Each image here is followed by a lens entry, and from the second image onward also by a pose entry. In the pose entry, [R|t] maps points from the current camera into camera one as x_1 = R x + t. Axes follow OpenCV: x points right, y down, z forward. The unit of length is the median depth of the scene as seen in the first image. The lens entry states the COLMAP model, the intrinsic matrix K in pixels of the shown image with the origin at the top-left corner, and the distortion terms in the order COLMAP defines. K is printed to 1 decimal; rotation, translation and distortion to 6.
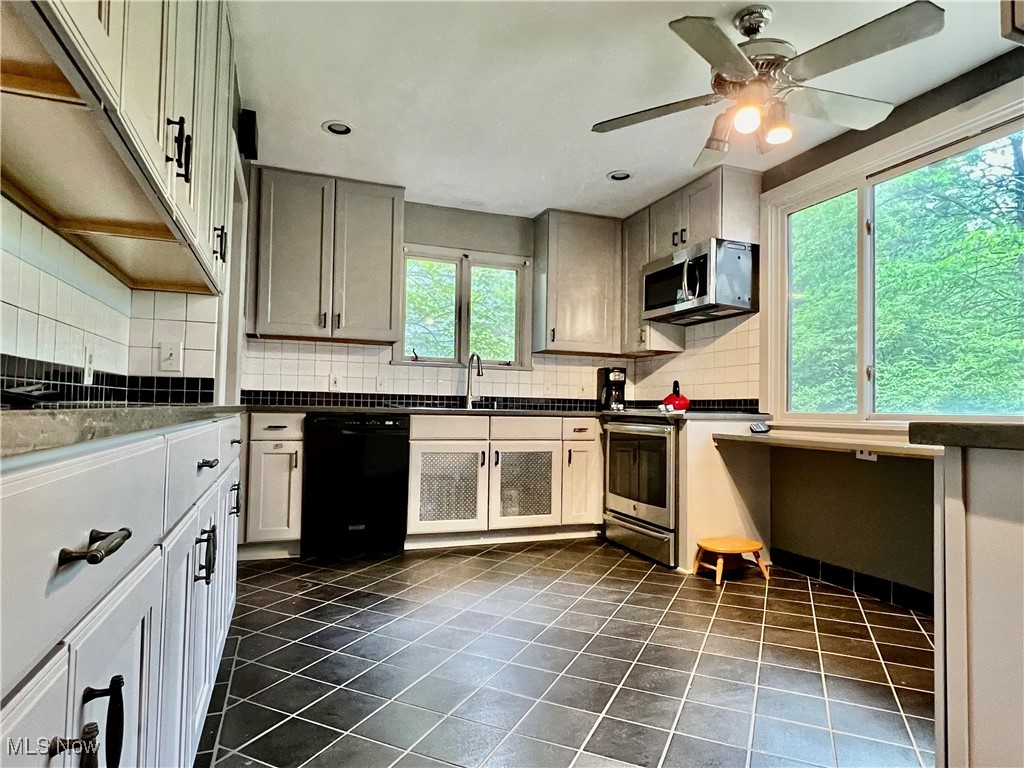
lens RADIAL K [[584.2, 0, 511.2], [0, 584.2, 383.6], [0, 0, 1]] dist [-0.006097, 0.000466]
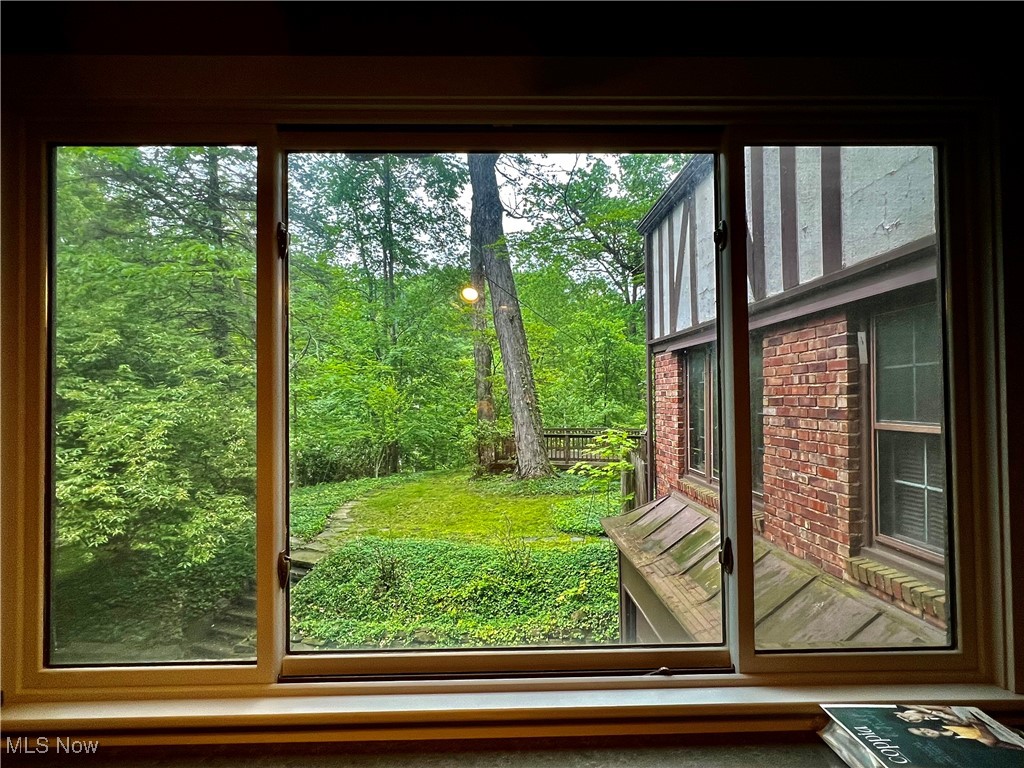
lens RADIAL K [[584.2, 0, 511.9], [0, 584.2, 388.8], [0, 0, 1]] dist [-0.006097, 0.000466]
pose [[0.330724, 0.005397, 0.943712, 0.087927], [-0.022533, 0.999744, 0.002180, -0.045461], [-0.943459, -0.021986, 0.330761, 0.223501]]
